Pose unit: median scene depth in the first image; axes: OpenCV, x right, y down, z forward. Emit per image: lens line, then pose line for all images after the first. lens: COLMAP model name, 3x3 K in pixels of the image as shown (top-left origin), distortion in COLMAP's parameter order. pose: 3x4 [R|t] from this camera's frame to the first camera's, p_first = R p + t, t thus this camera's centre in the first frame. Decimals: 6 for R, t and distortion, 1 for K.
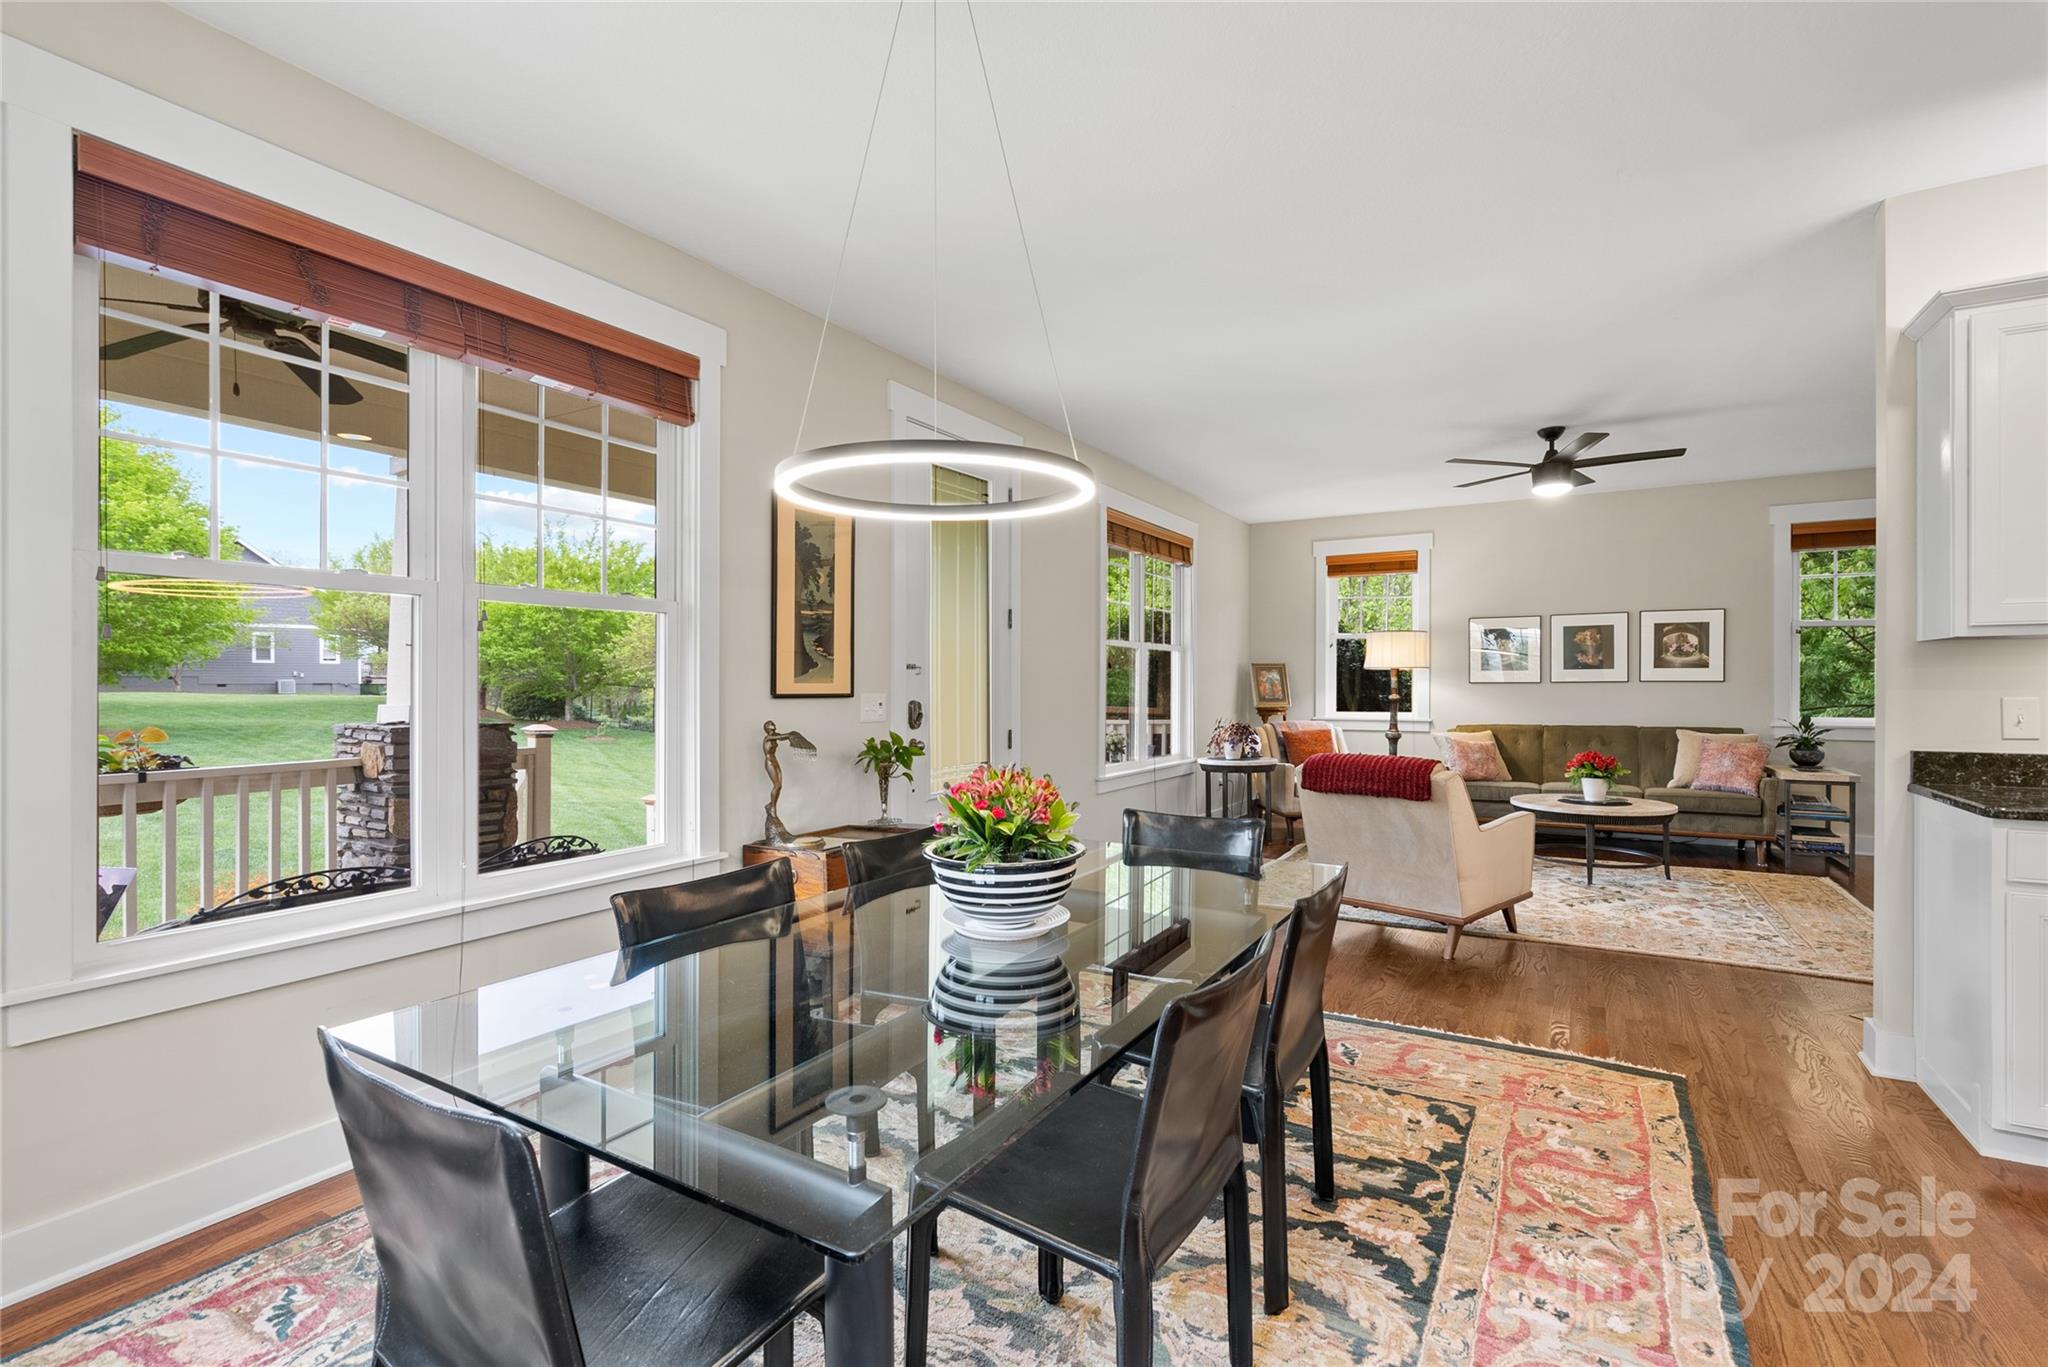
lens RADIAL K [[928.2, 0, 1014.7], [0, 928.2, 684.3], [0, 0, 1]] dist [-0.010750, 0.002747]
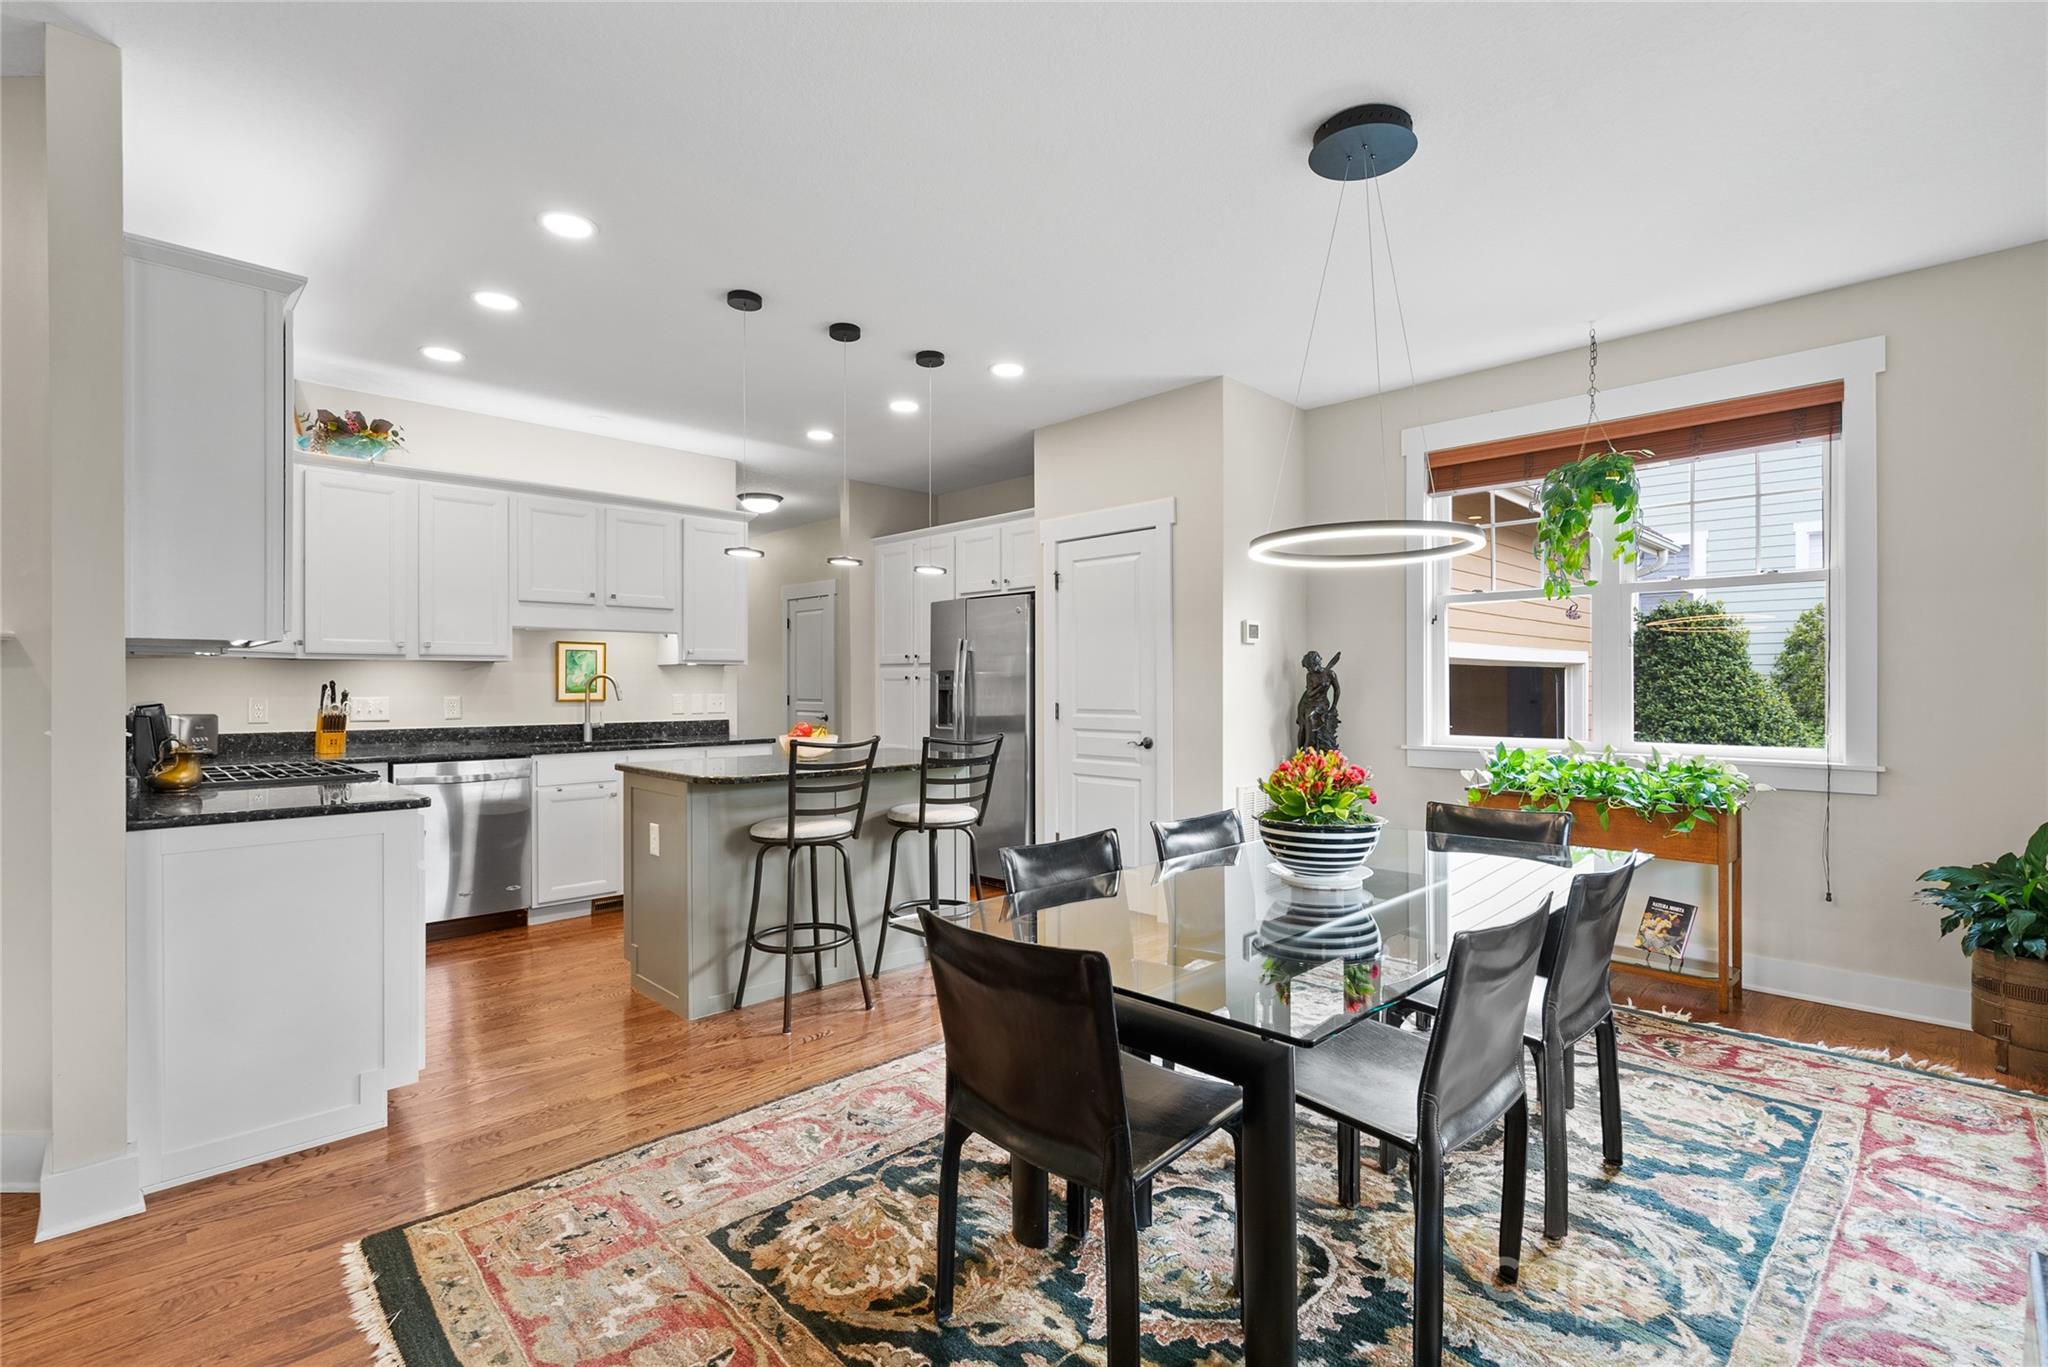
lens RADIAL K [[928.2, 0, 1021.7], [0, 928.2, 682.9], [0, 0, 1]] dist [-0.010750, 0.002747]
pose [[-0.967995, 0.001553, 0.250964, 0.016085], [0.002199, 0.999995, 0.002292, -0.004333], [-0.250959, 0.002770, -0.967994, 0.611287]]
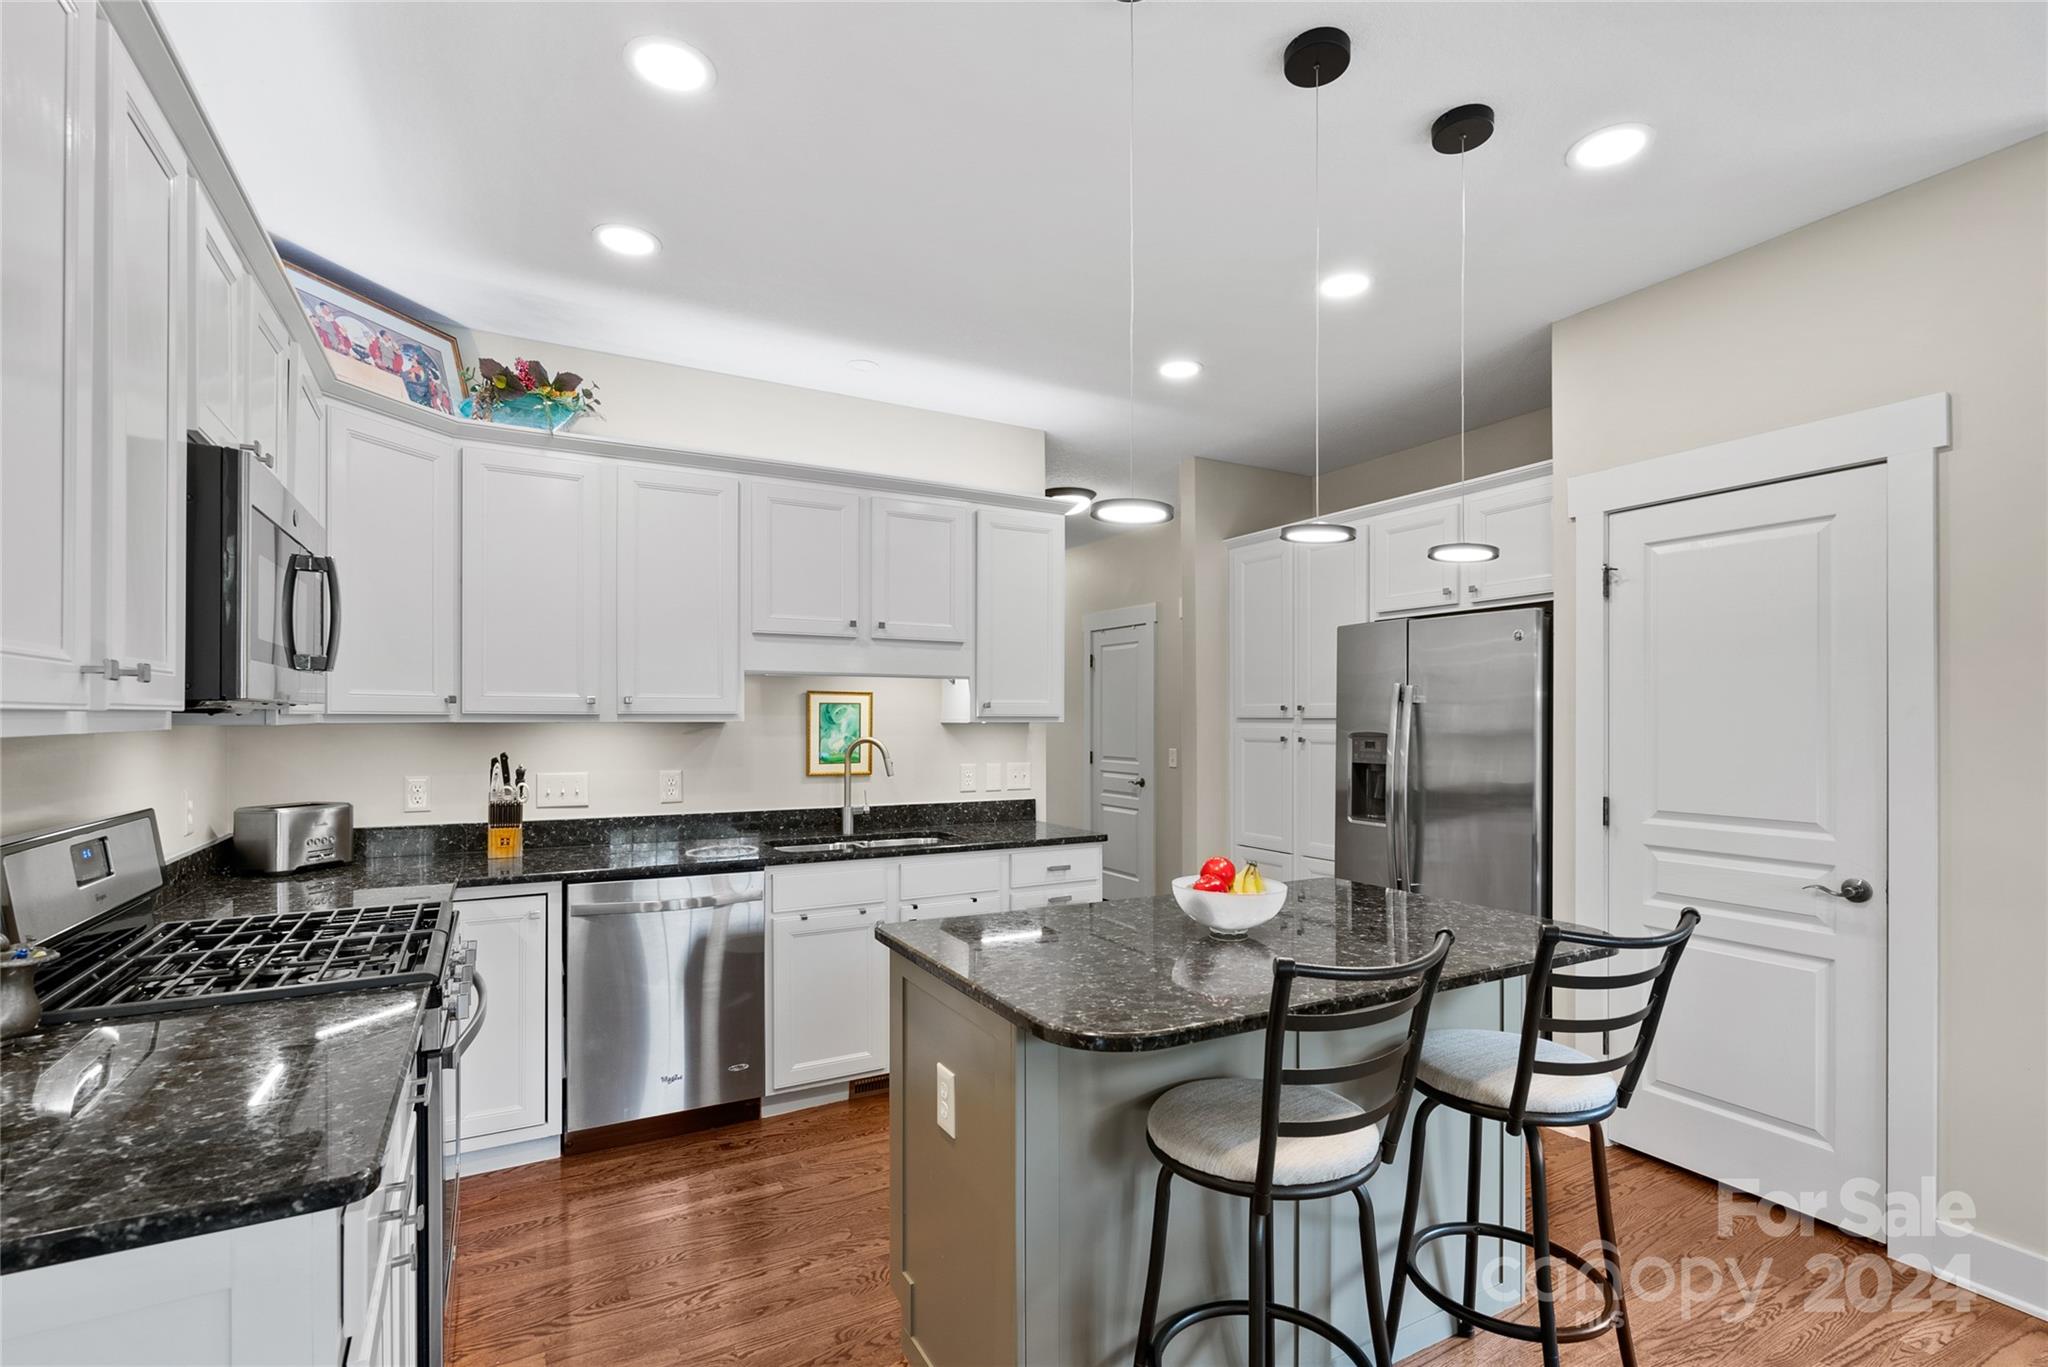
lens RADIAL K [[928.2, 0, 1019.6], [0, 928.2, 719.9], [0, 0, 1]] dist [-0.010750, 0.002747]
pose [[-0.861657, -0.003837, 0.507477, 0.190821], [-0.001971, 0.999989, 0.004214, -0.022551], [-0.507487, 0.002631, -0.861655, 0.381270]]
